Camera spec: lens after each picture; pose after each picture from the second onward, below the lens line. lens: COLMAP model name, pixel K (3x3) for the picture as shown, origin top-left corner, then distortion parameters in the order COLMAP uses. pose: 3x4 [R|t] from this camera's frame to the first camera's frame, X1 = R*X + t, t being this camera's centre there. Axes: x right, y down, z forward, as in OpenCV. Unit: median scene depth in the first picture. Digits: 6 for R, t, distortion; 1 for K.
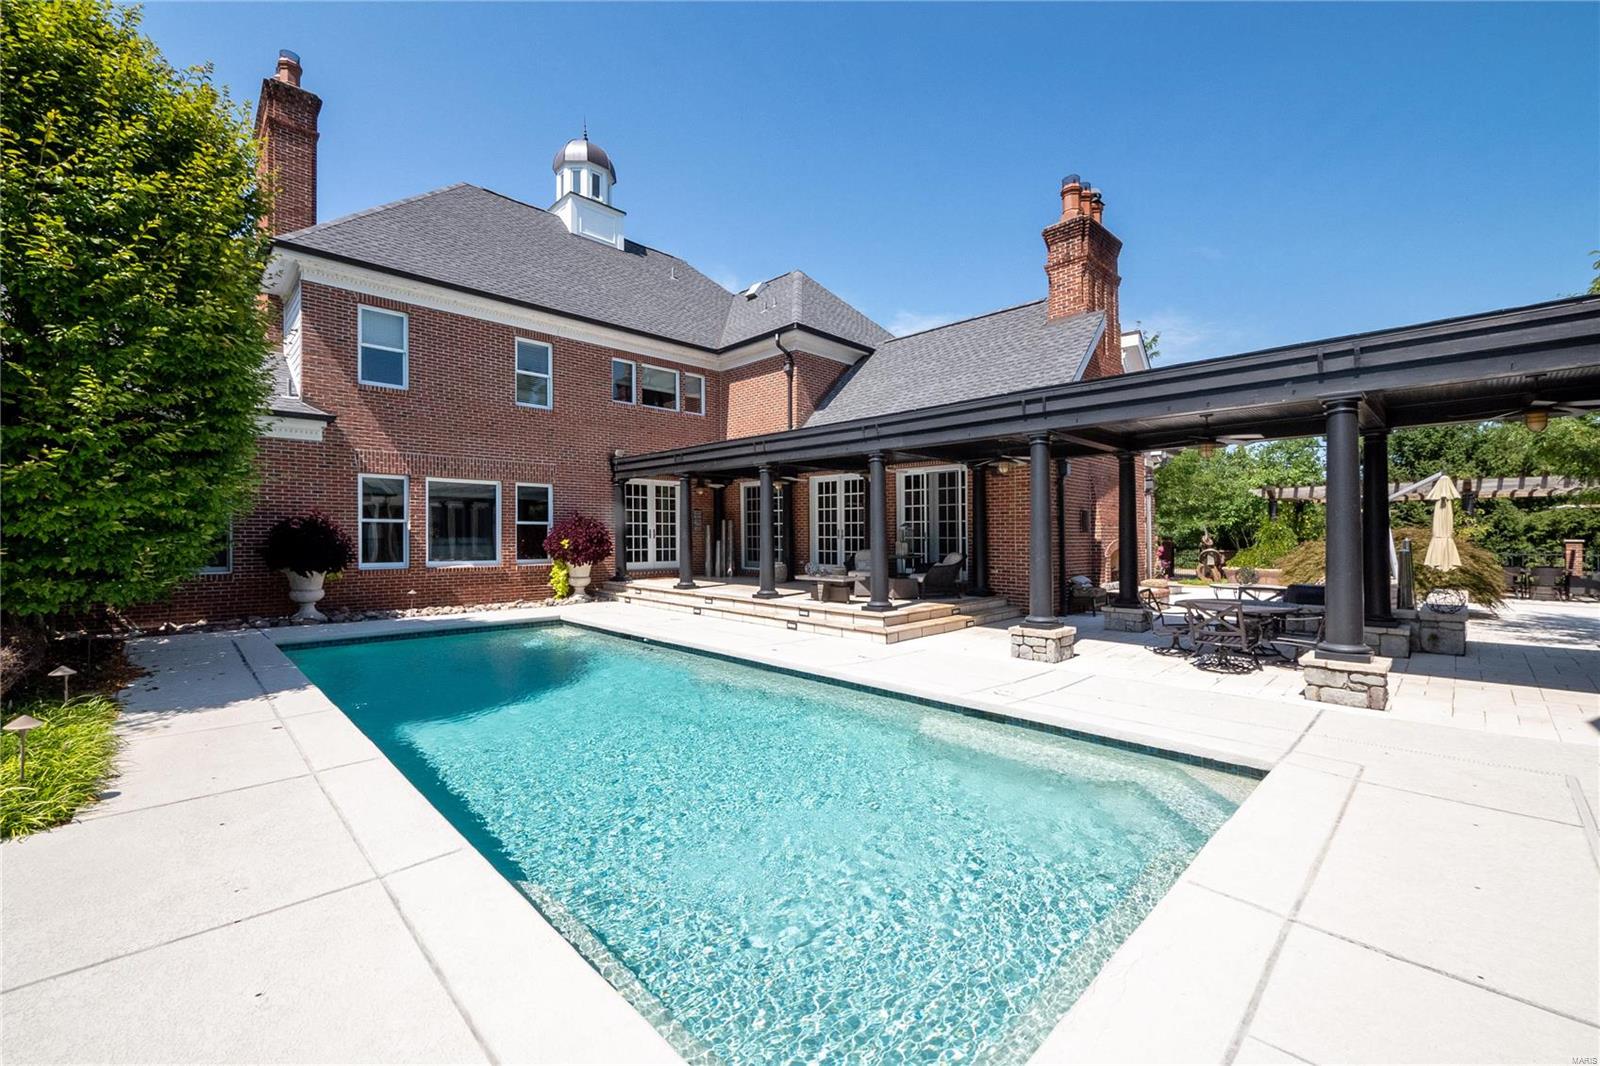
lens RADIAL K [[654.7, 0, 780.8], [0, 654.7, 524.4], [0, 0, 1]] dist [-0.004509, 0.000613]
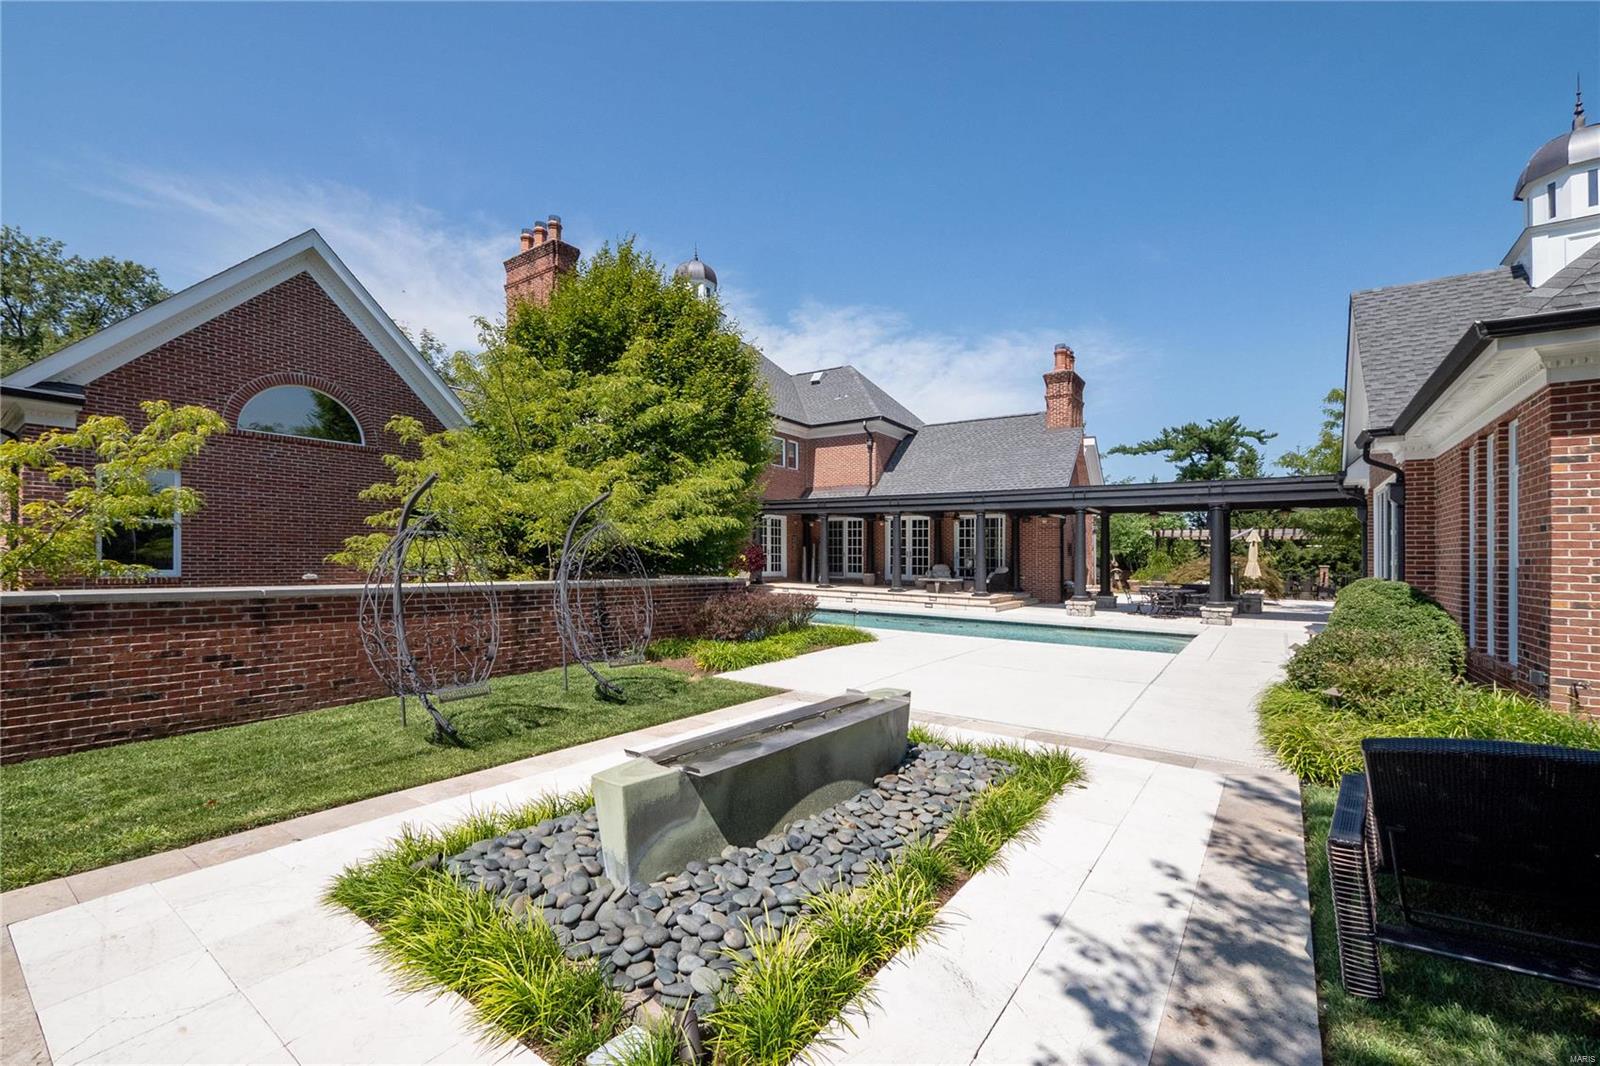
lens RADIAL K [[654.7, 0, 762.2], [0, 654.7, 538.7], [0, 0, 1]] dist [-0.004509, 0.000613]
pose [[0.989337, 0.020408, 0.144205, -0.444334], [-0.018919, 0.999753, -0.011688, 0.001647], [-0.144407, 0.008835, 0.989479, -0.444946]]
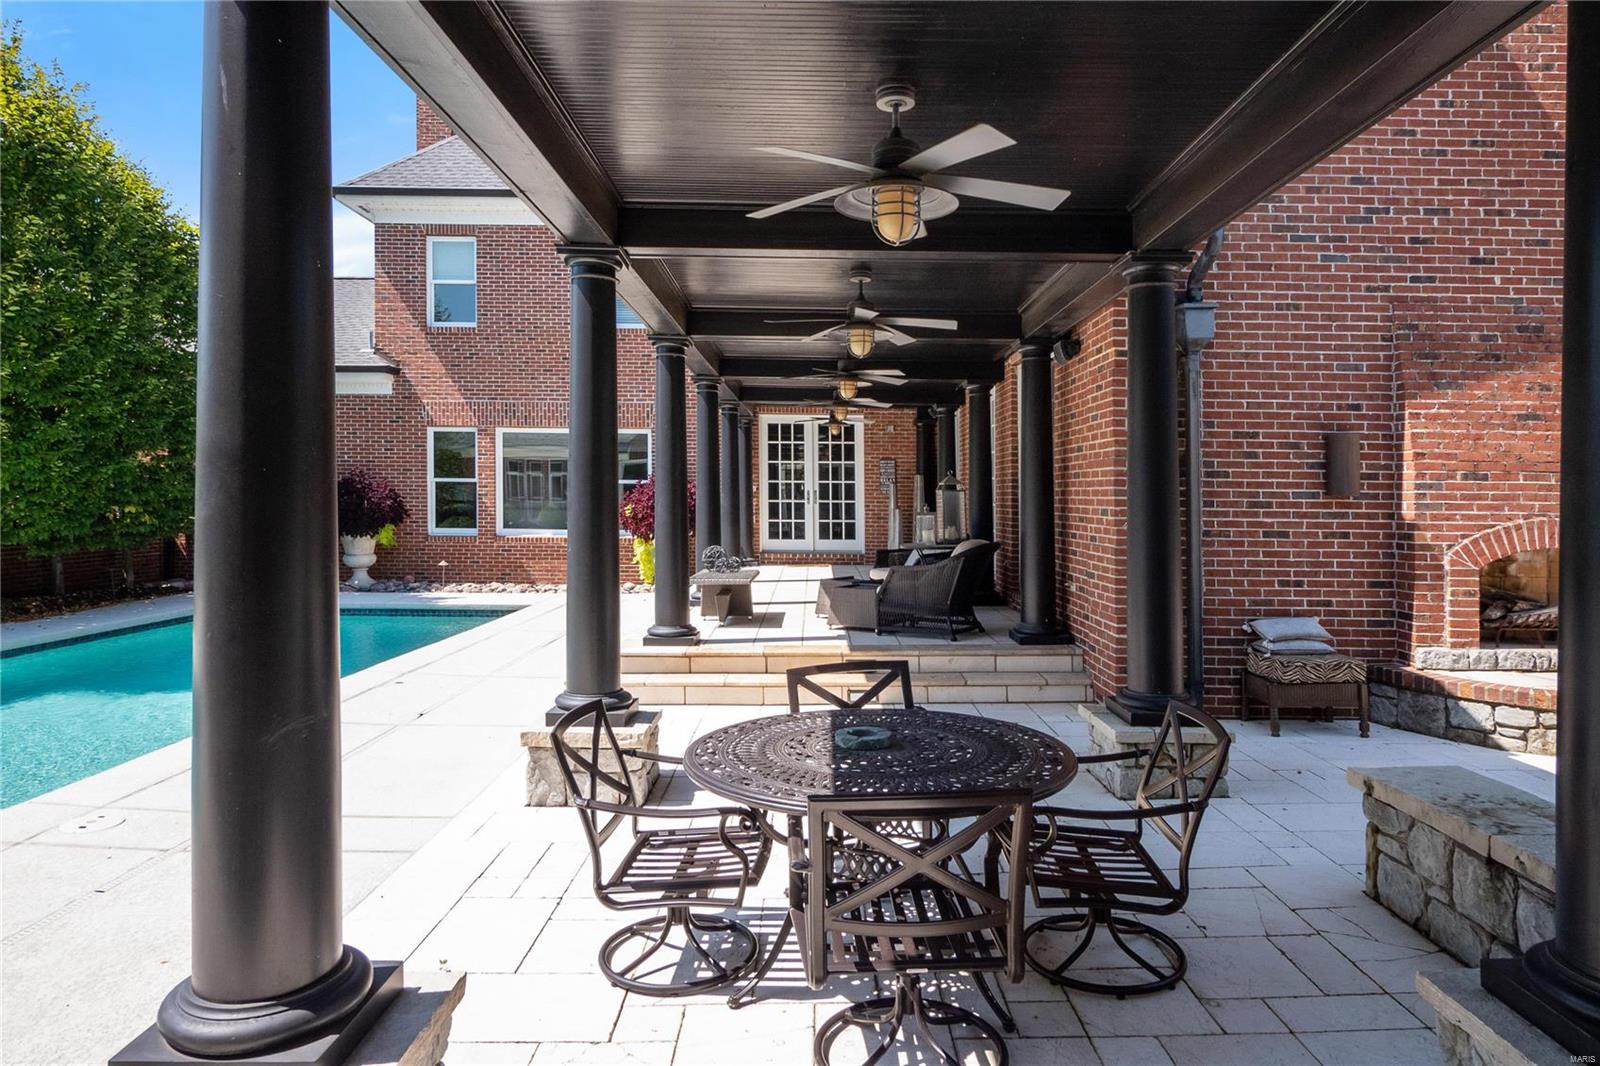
lens RADIAL K [[946.8, 0, 788.8], [0, 946.8, 494.9], [0, 0, 1]] dist [-0.001916, -0.001551]
pose [[0.720957, 0.002812, -0.692975, 0.469608], [0.004138, 0.999956, 0.008363, 0.004173], [0.692968, -0.008897, 0.720914, 0.316487]]
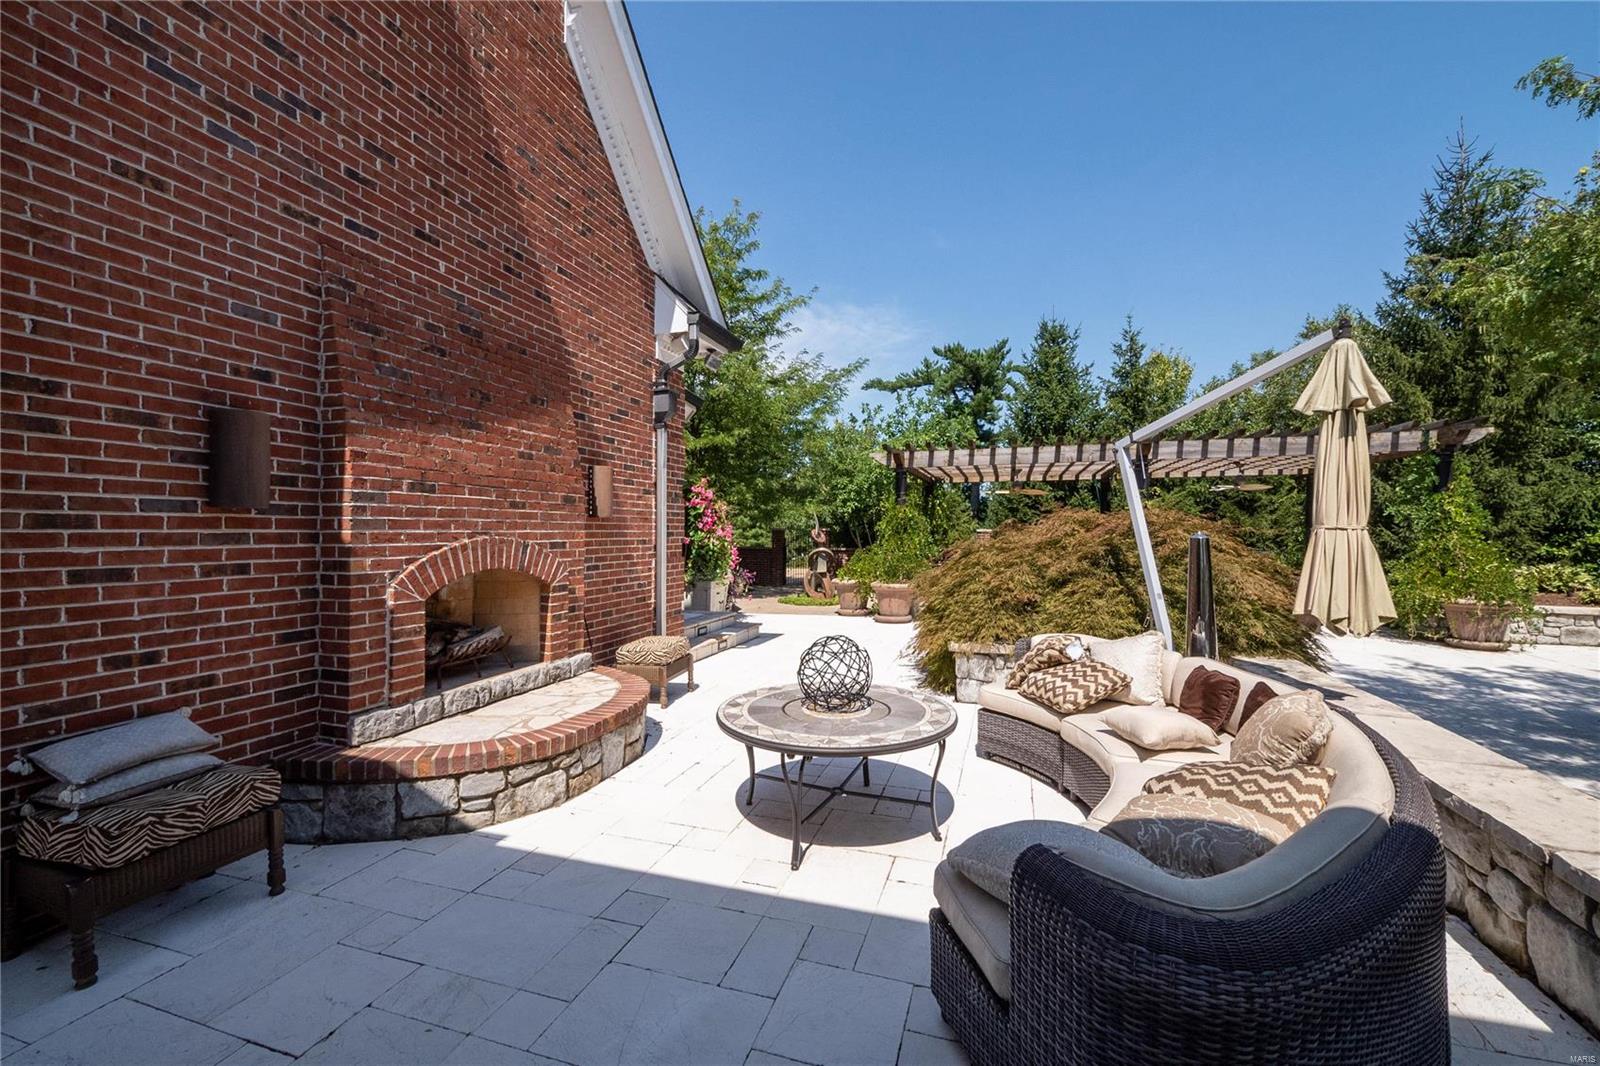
lens RADIAL K [[654.7, 0, 810.5], [0, 654.7, 509.3], [0, 0, 1]] dist [-0.004509, 0.000613]
pose [[0.869658, 0.014876, 0.493431, 0.405899], [-0.008413, 0.999847, -0.015315, 0.011006], [-0.493584, 0.009168, 0.869650, 0.546749]]
